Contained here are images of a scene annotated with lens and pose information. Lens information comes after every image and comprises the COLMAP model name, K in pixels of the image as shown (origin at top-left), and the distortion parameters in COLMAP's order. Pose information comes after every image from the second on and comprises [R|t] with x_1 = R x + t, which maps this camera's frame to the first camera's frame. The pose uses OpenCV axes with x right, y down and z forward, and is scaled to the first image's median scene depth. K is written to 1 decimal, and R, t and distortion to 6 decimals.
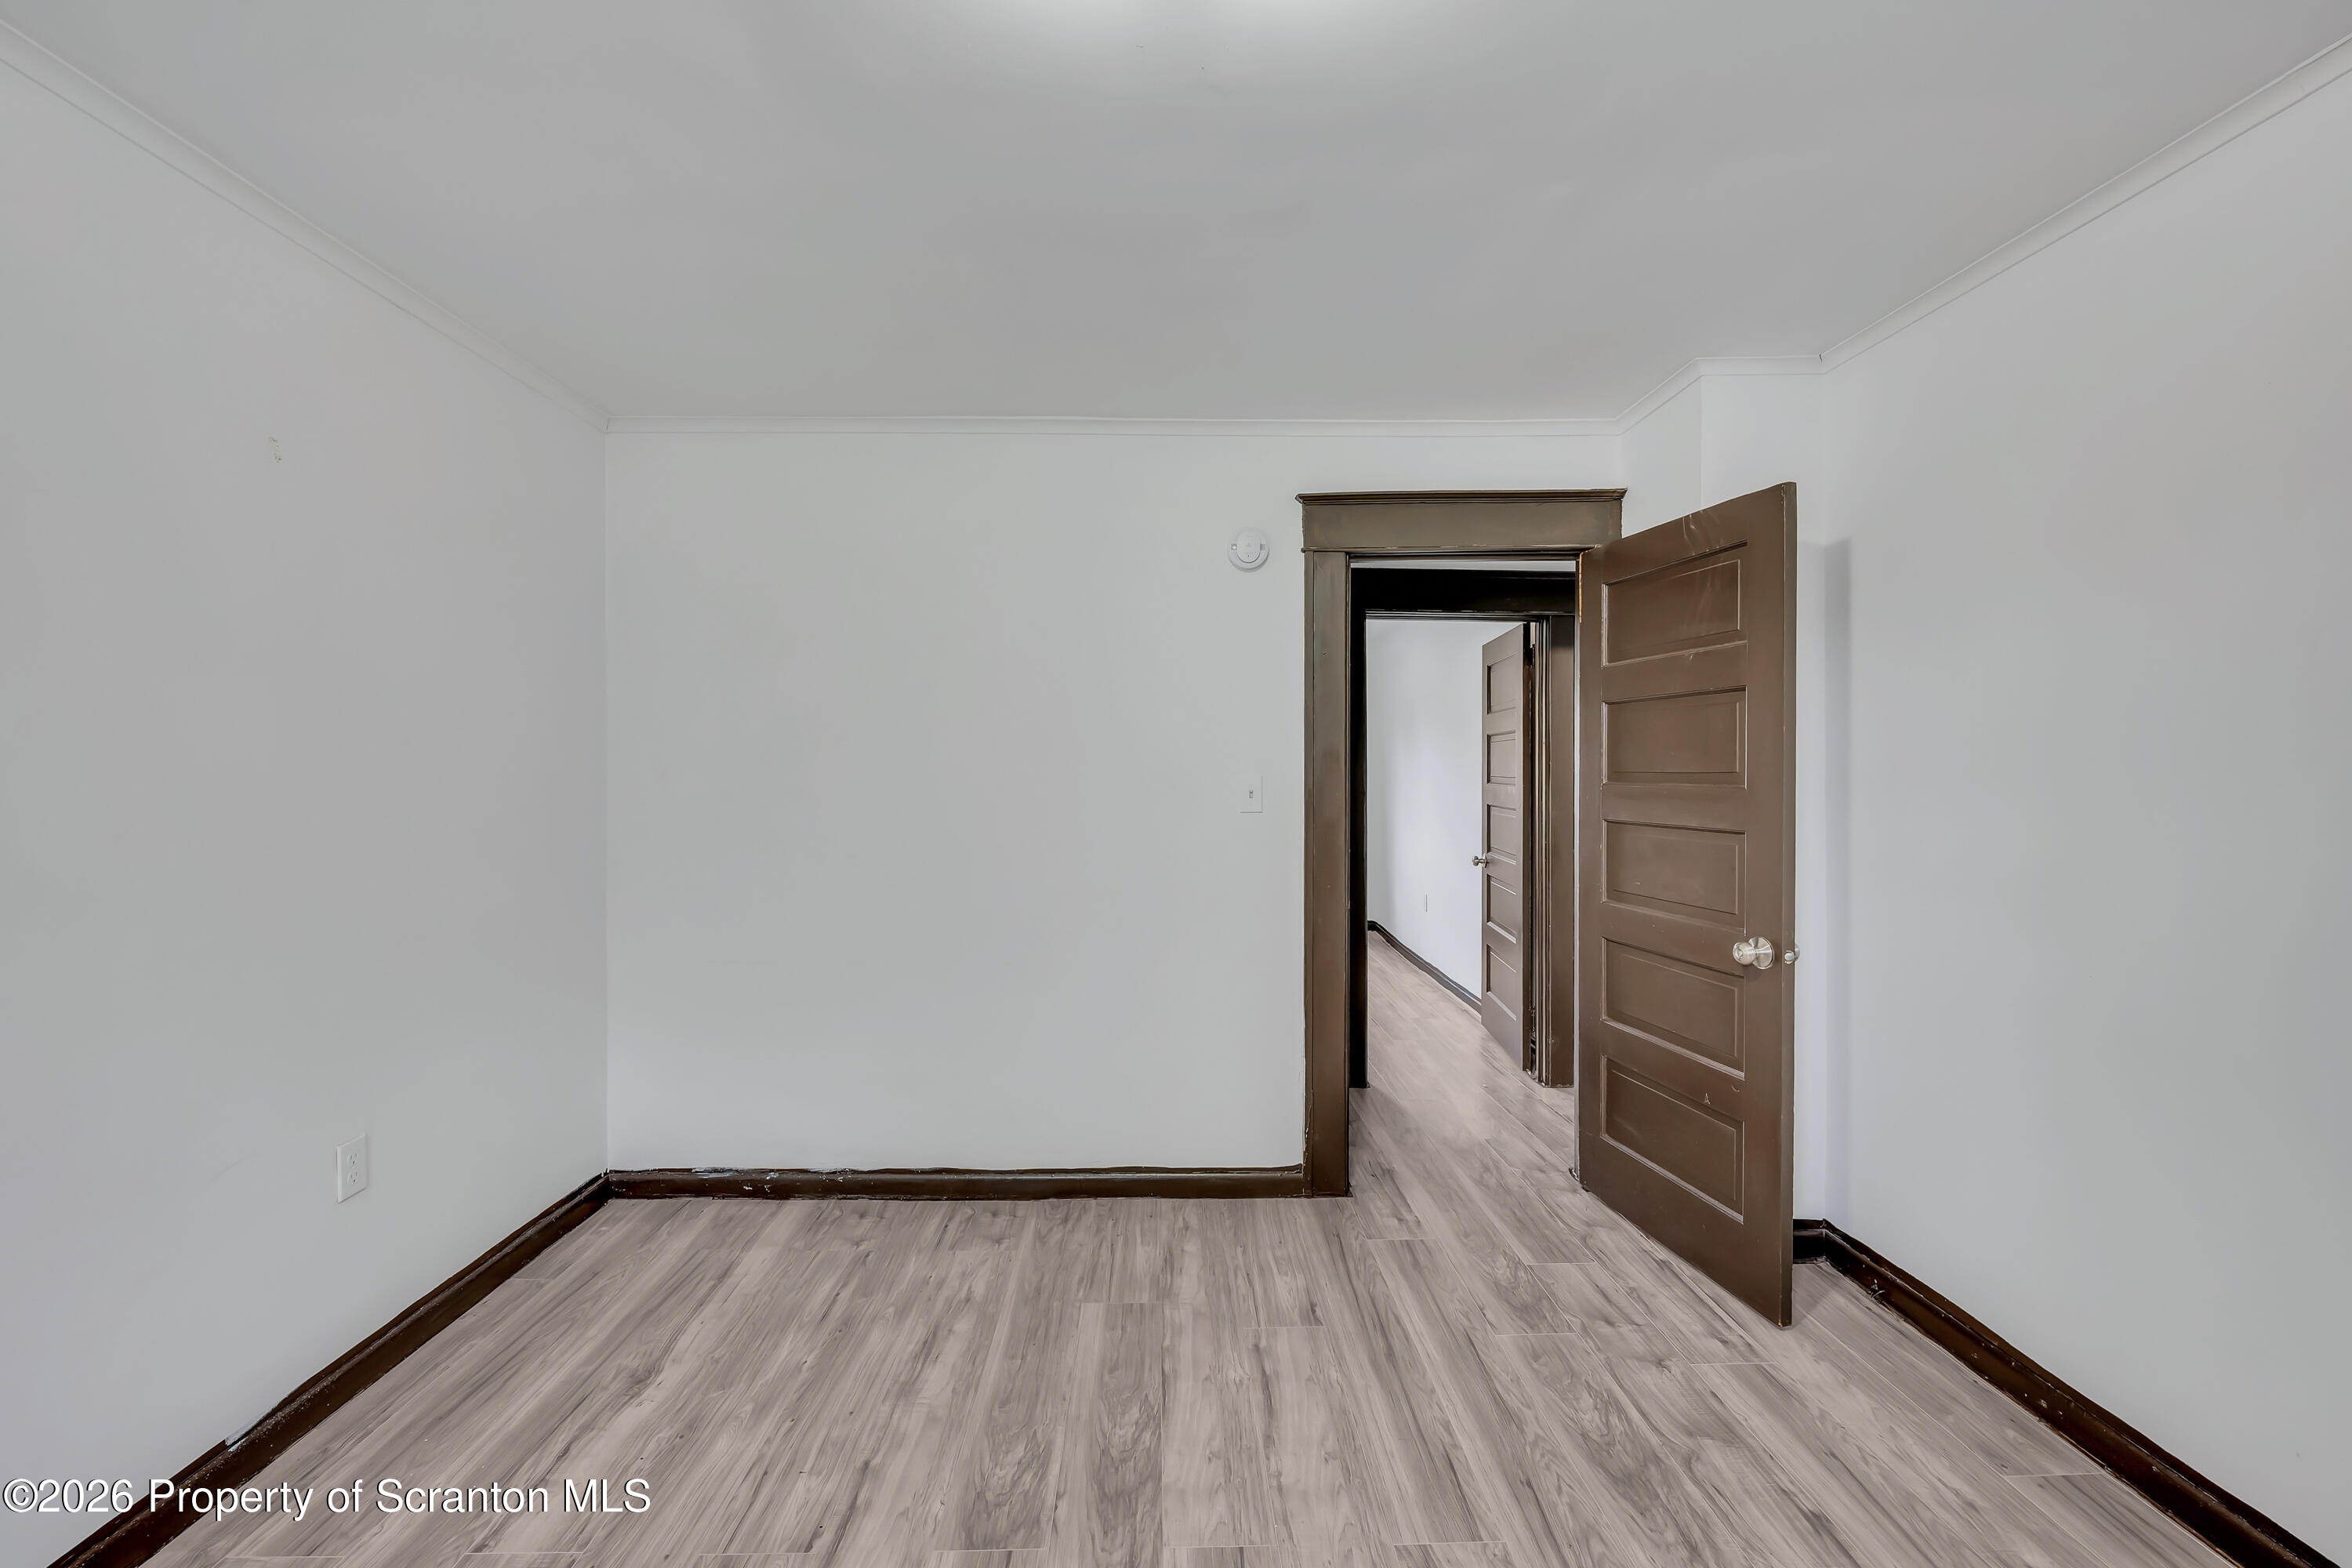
lens RADIAL K [[996.9, 0, 1178.4], [0, 996.9, 776.0], [0, 0, 1]] dist [0.001394, 0.000051]
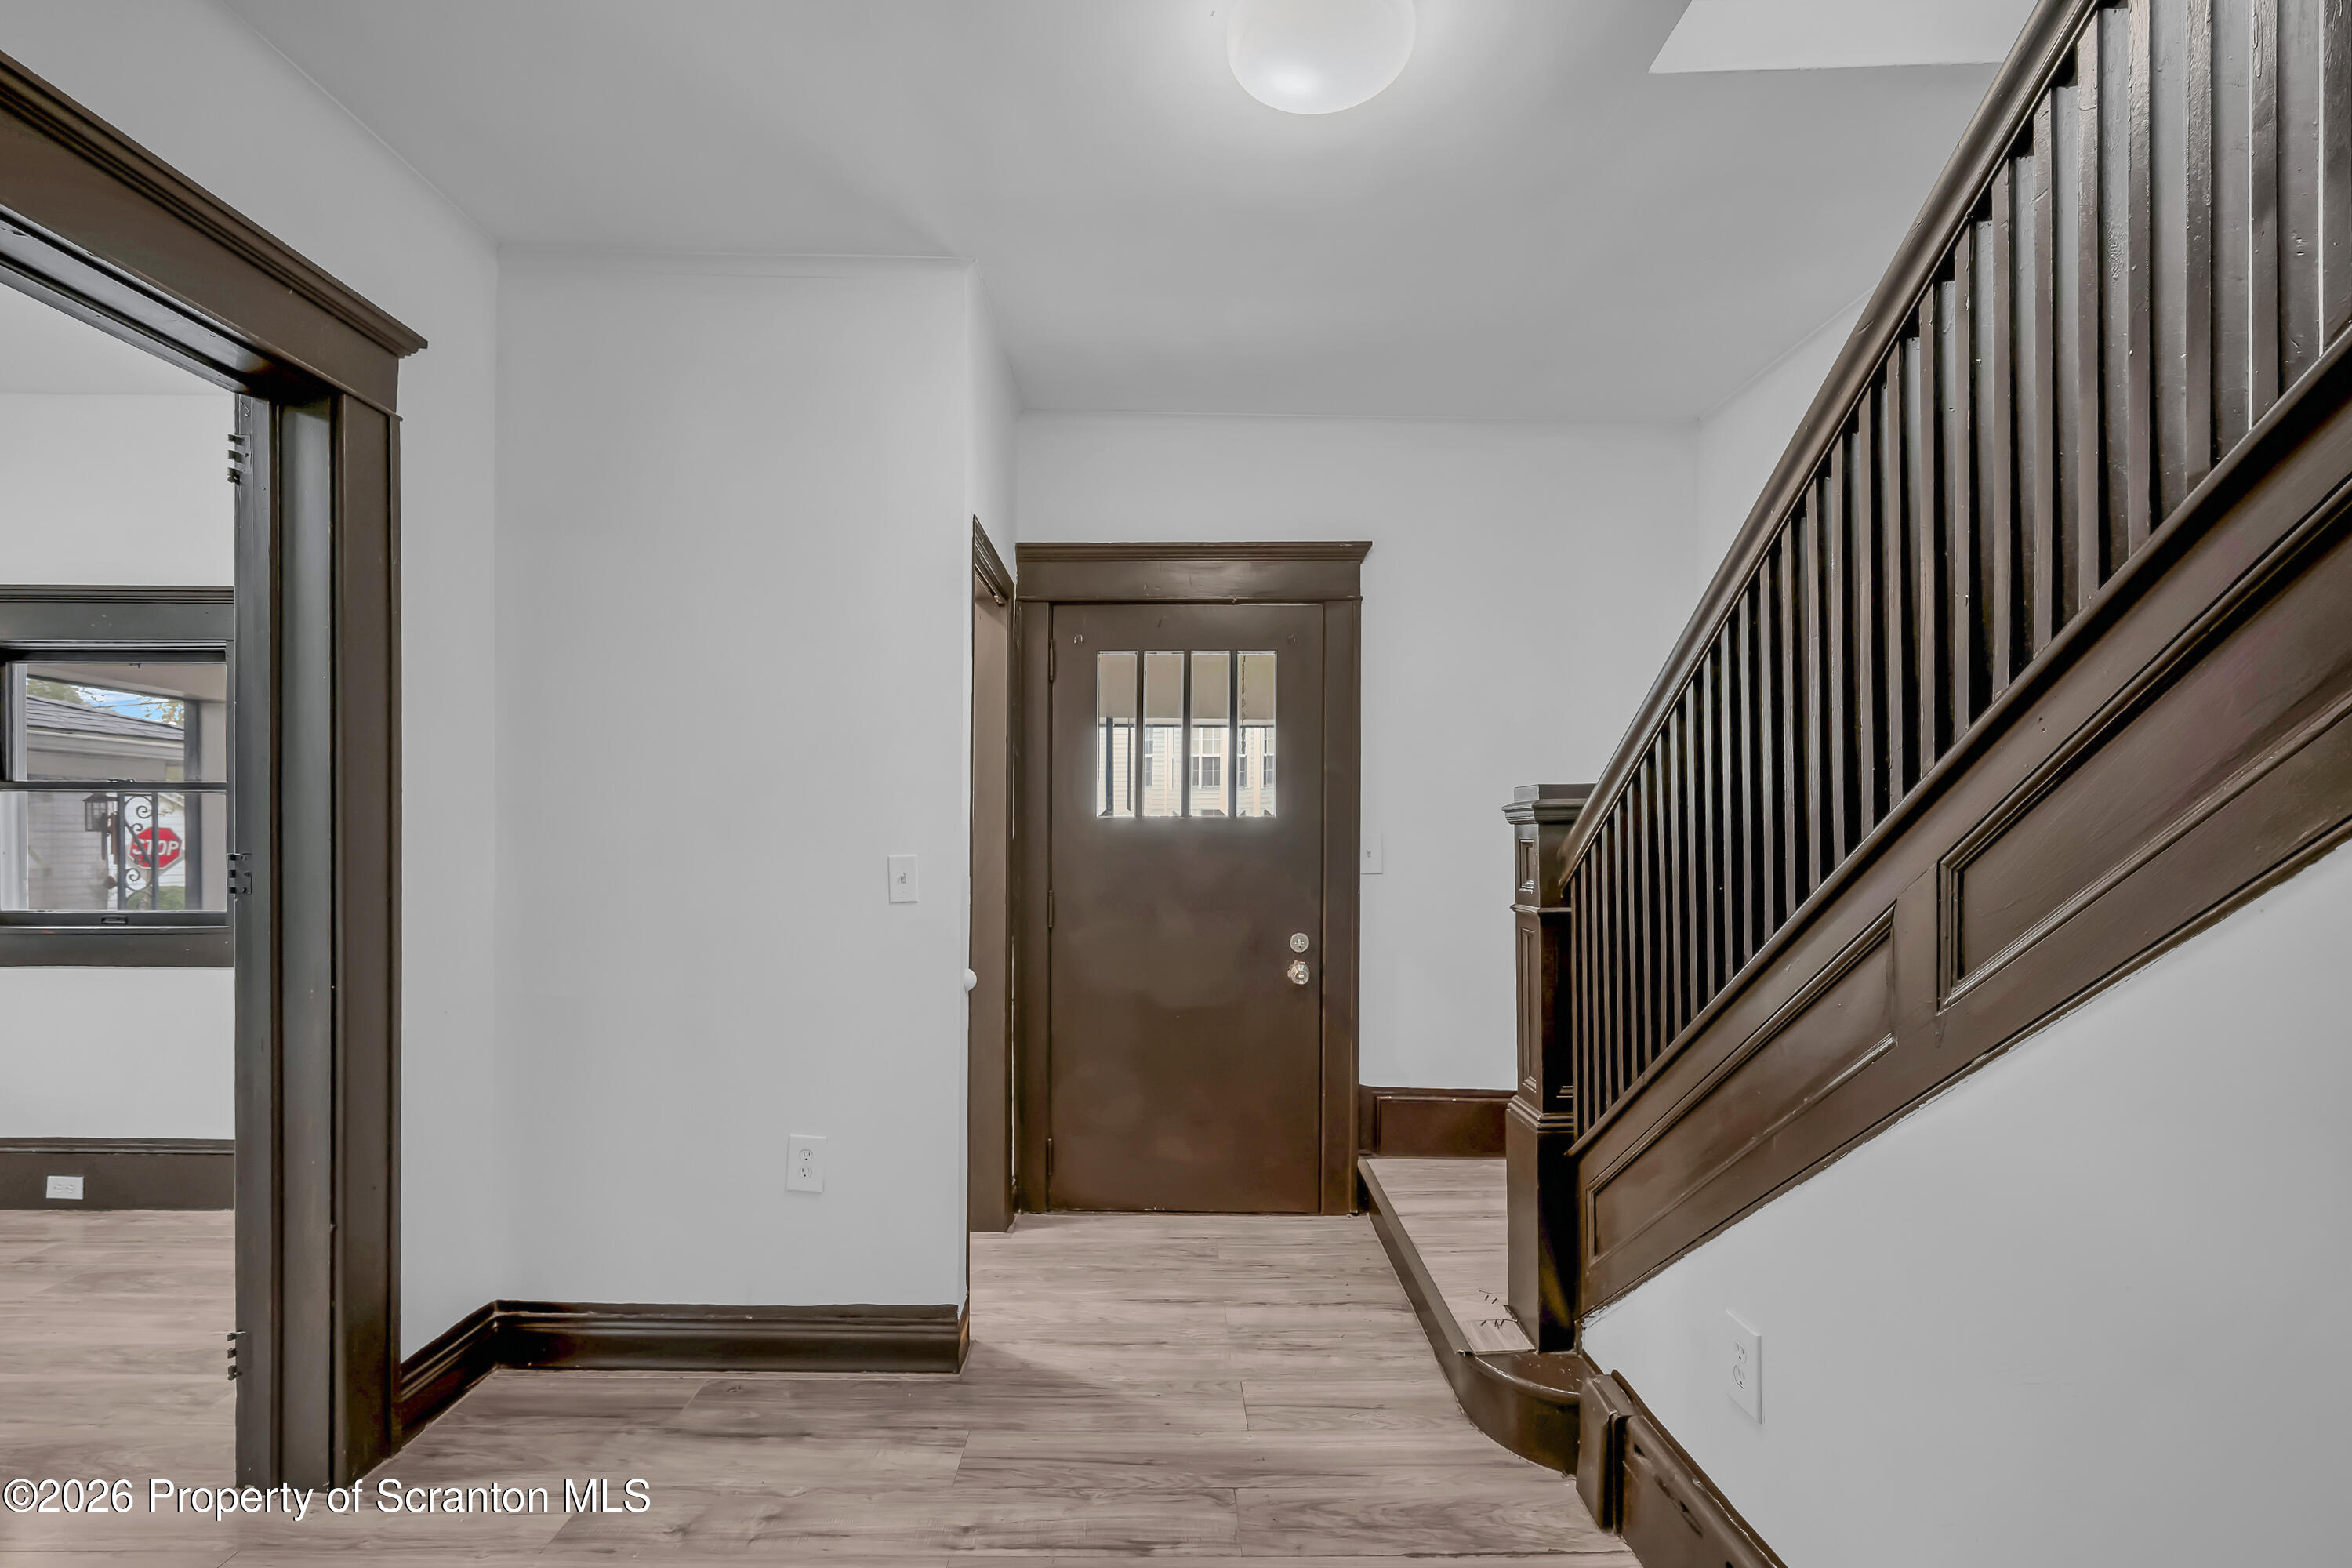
lens RADIAL K [[996.9, 0, 1181.1], [0, 996.9, 772.9], [0, 0, 1]] dist [0.001394, 0.000051]
pose [[-0.035410, 0.017532, -0.999219, 1.278303], [-0.002258, 0.999842, 0.017623, -0.113113], [0.999370, 0.002880, -0.035365, 1.391087]]
